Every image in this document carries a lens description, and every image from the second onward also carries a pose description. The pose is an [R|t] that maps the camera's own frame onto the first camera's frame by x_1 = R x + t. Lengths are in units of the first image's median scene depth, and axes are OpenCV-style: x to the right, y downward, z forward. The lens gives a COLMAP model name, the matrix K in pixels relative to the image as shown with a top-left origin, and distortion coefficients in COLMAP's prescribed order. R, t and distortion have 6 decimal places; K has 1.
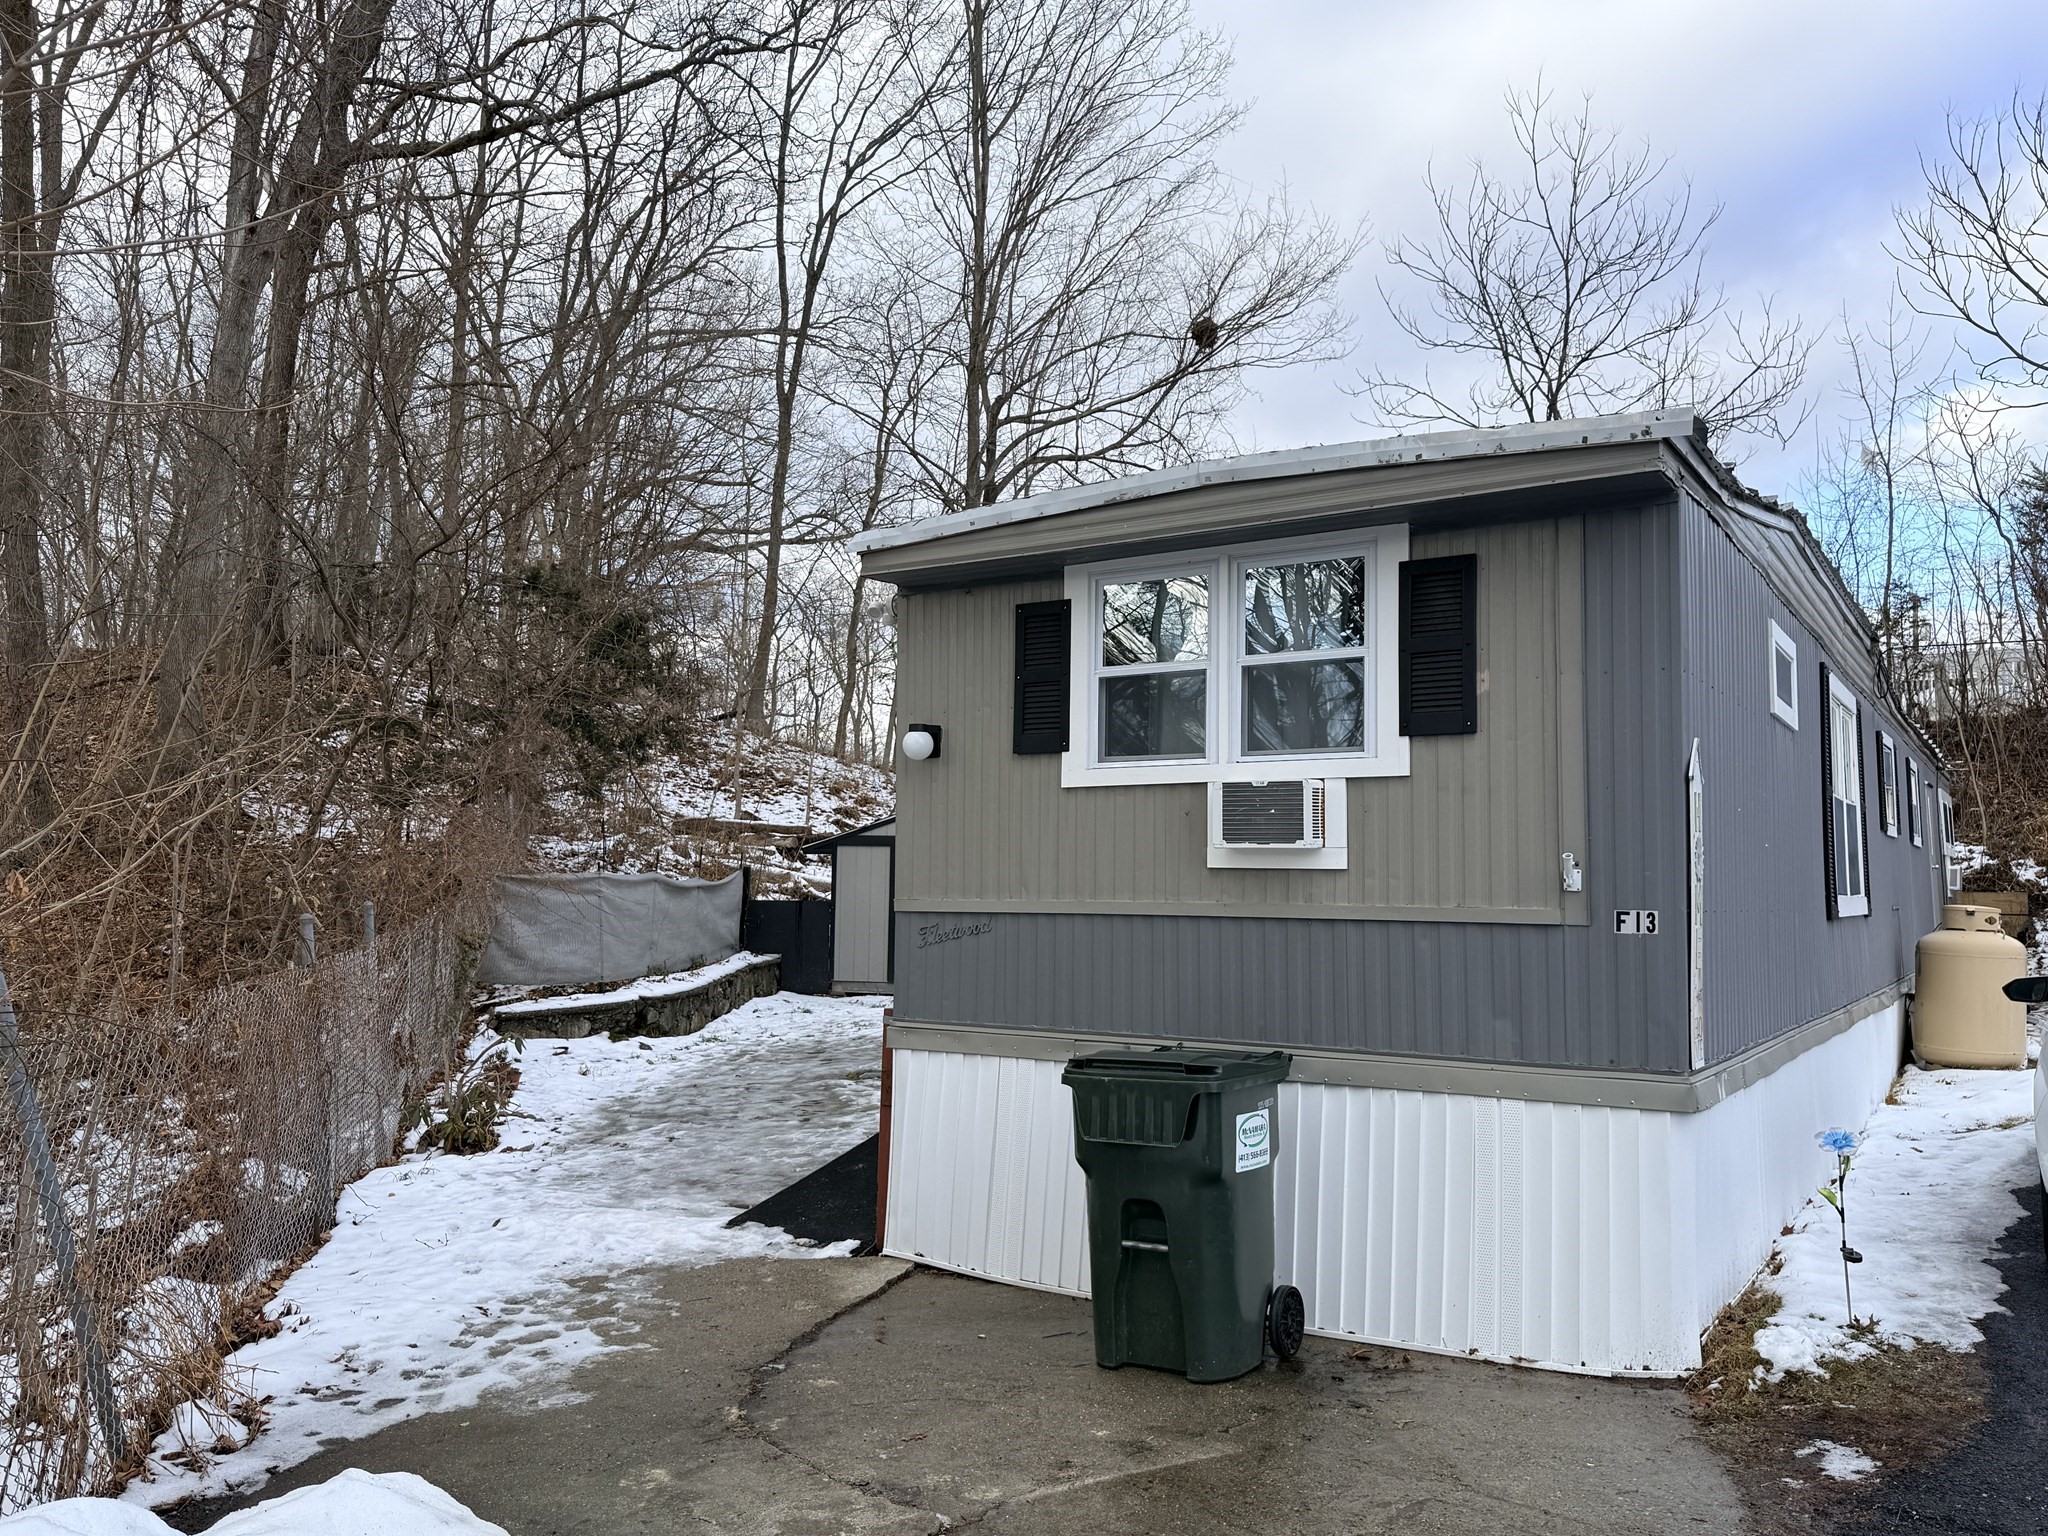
lens RADIAL K [[1534.4, 0, 1003.9], [0, 1534.4, 773.6], [0, 0, 1]] dist [0.118957, -0.007892]
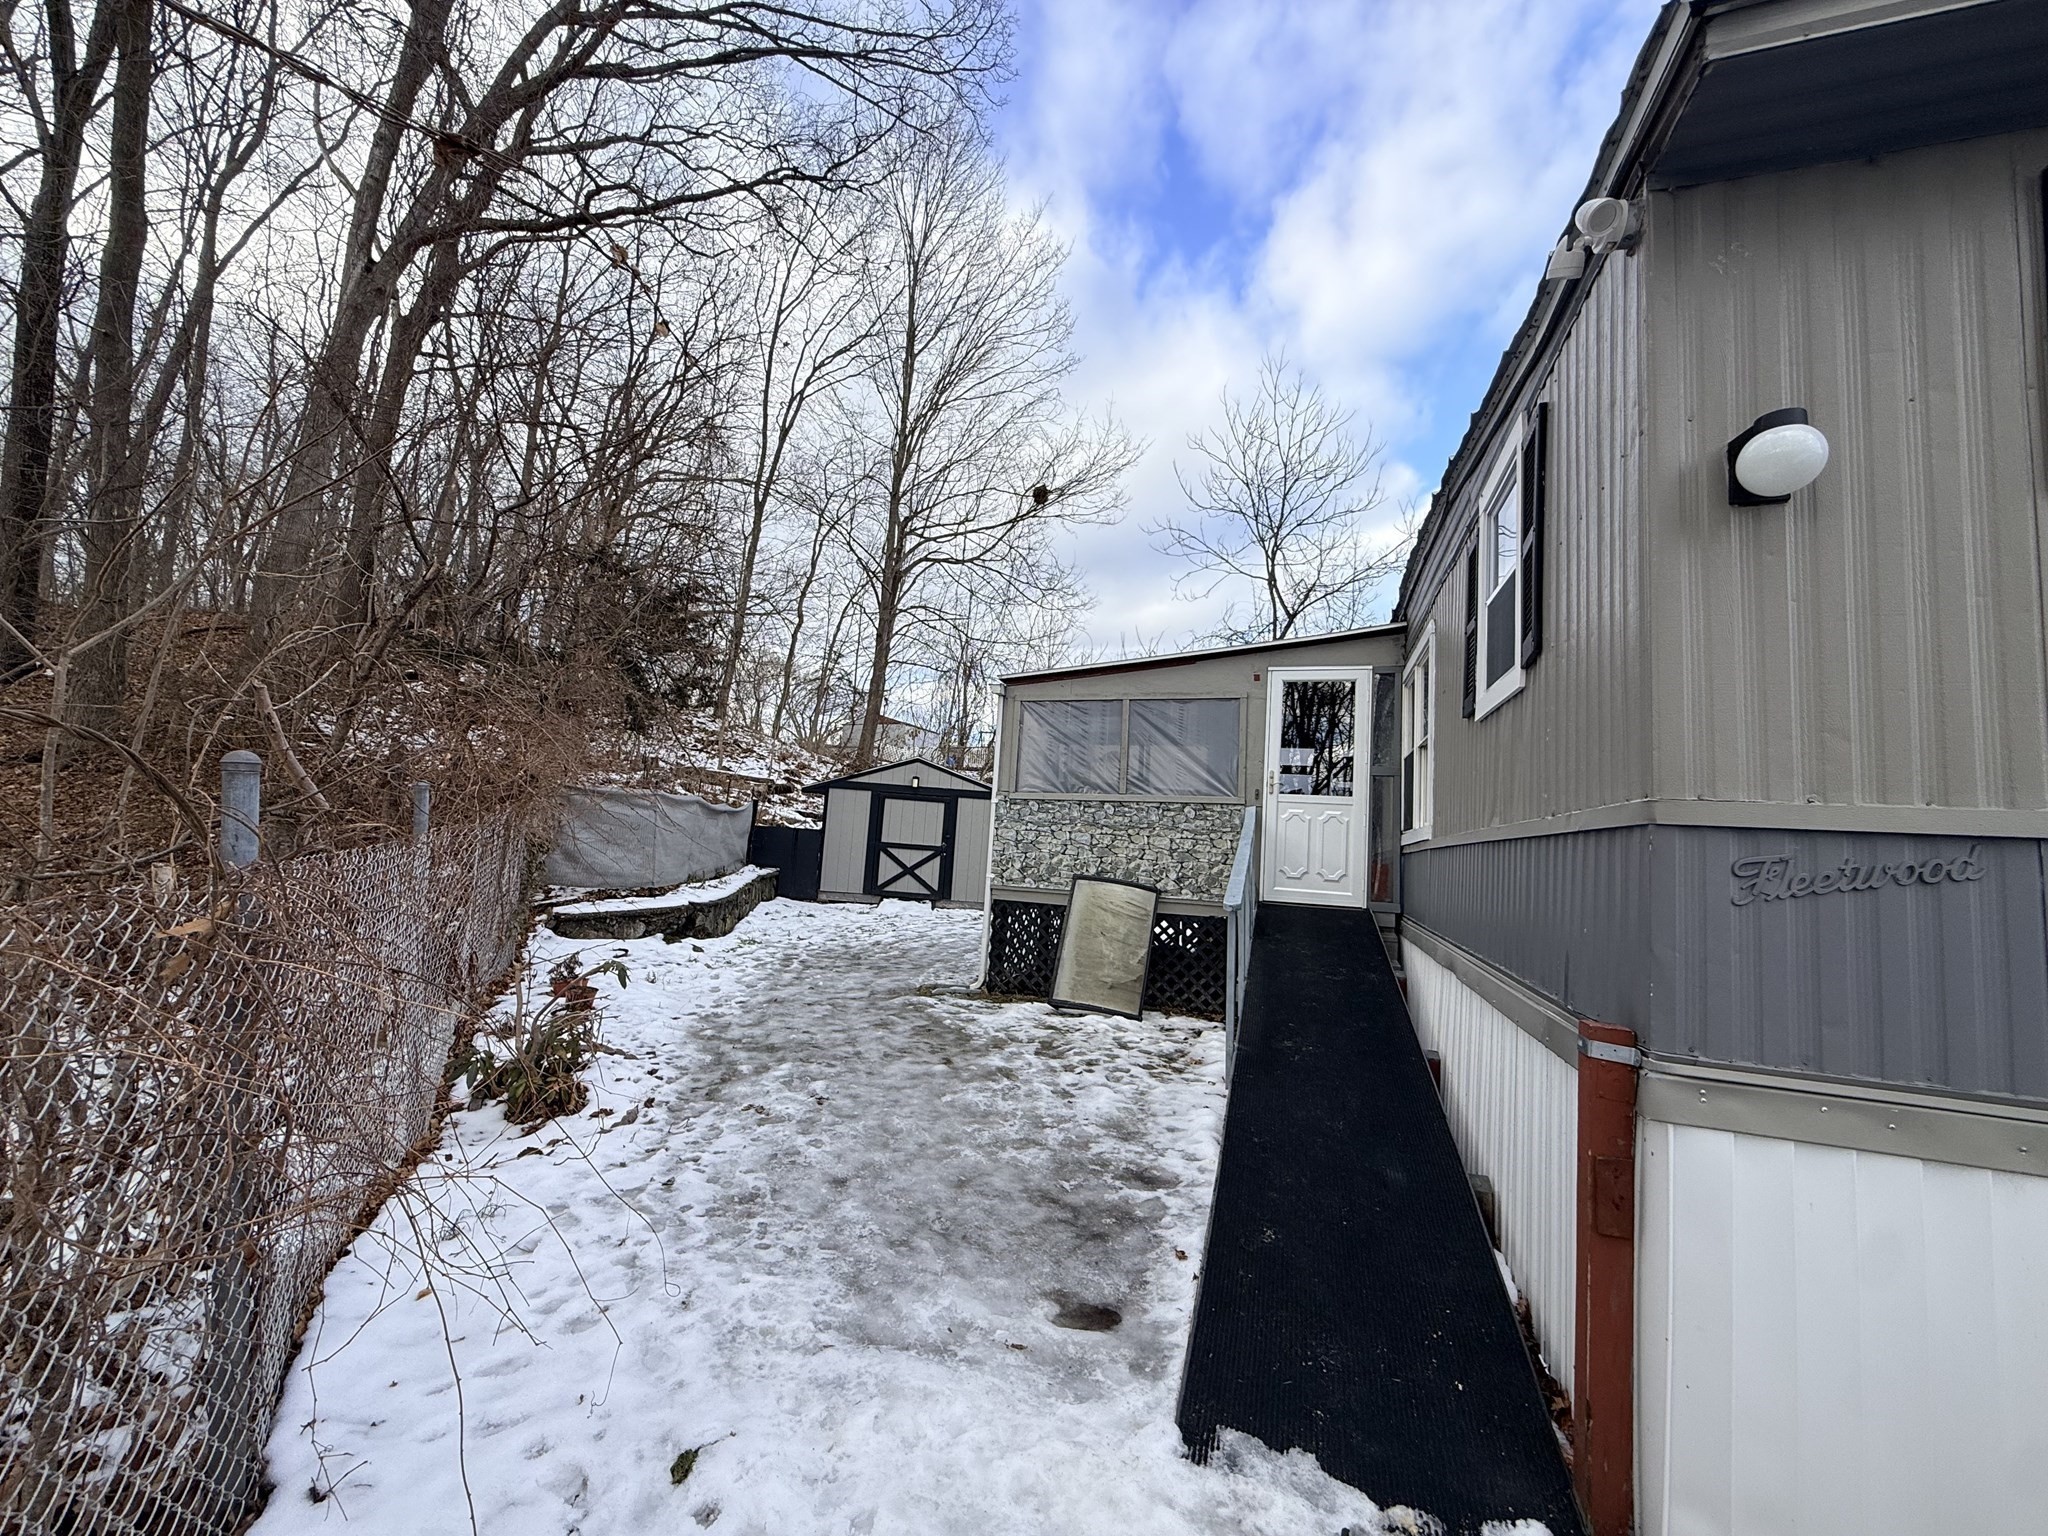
lens RADIAL K [[806.2, 0, 1008.1], [0, 806.2, 774.2], [0, 0, 1]] dist [0.000110, 0.000659]
pose [[0.971162, 0.071536, 0.227437, -0.118334], [-0.070364, 0.997433, -0.013270, 0.033729], [-0.227802, -0.003116, 0.973702, 0.297480]]
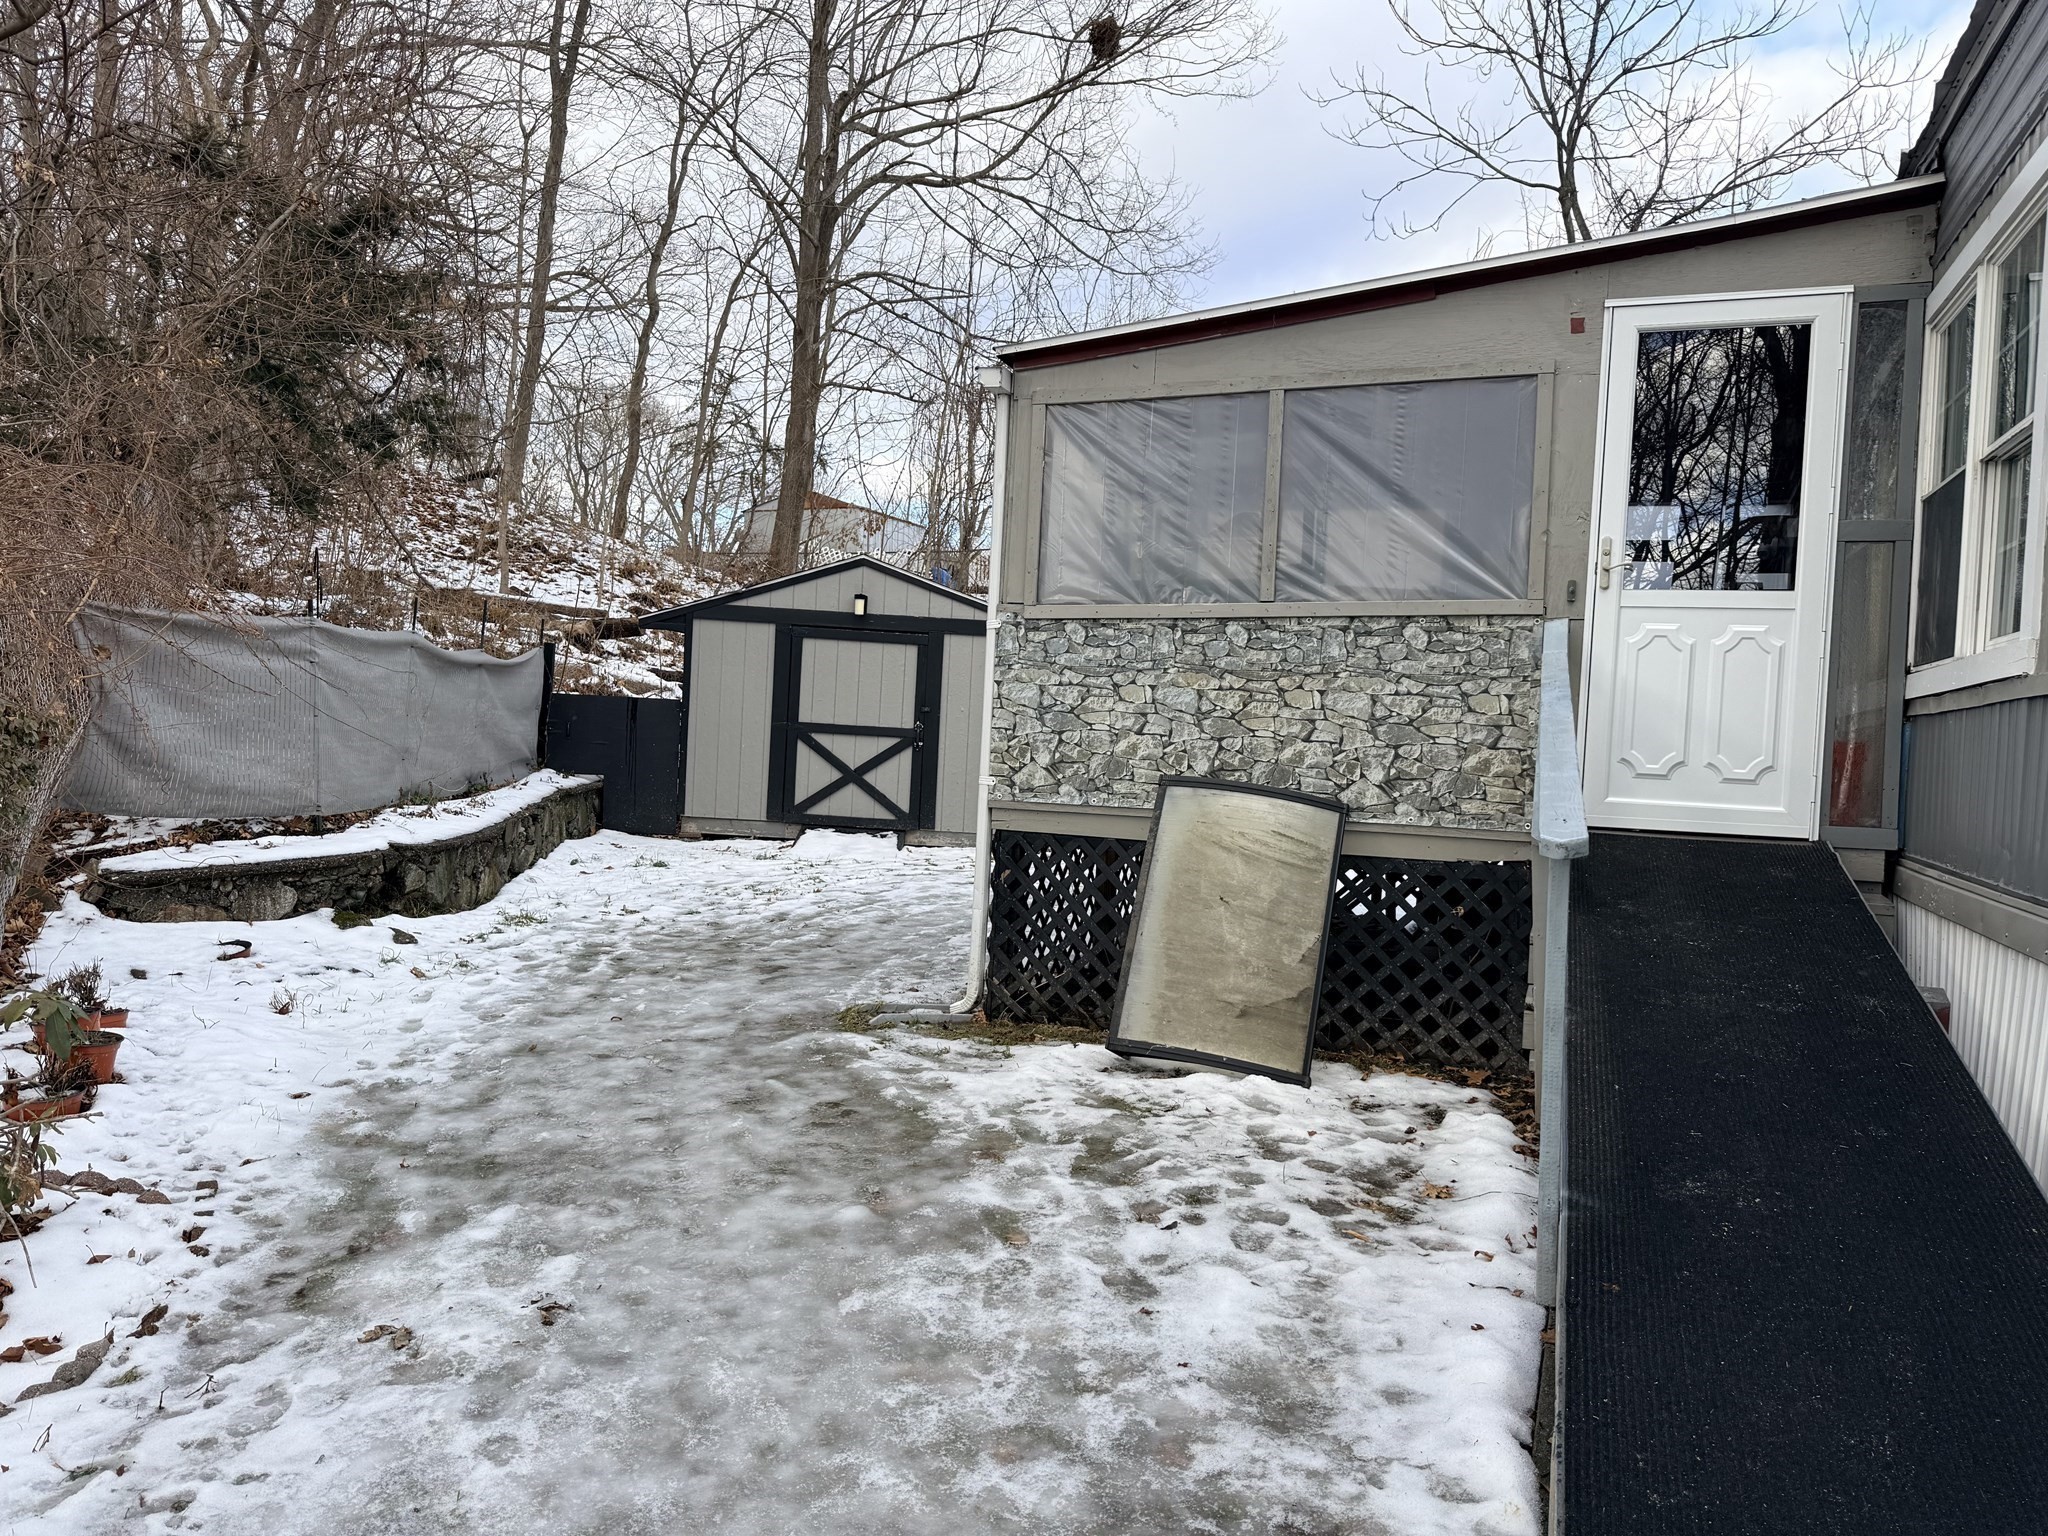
lens RADIAL K [[1424.9, 0, 1010.2], [0, 1424.9, 764.9], [0, 0, 1]] dist [0.059519, -0.063213]
pose [[0.979450, 0.031030, 0.199288, -0.095090], [-0.051736, 0.993687, 0.099547, 0.041412], [-0.194941, -0.107812, 0.974872, 0.357760]]
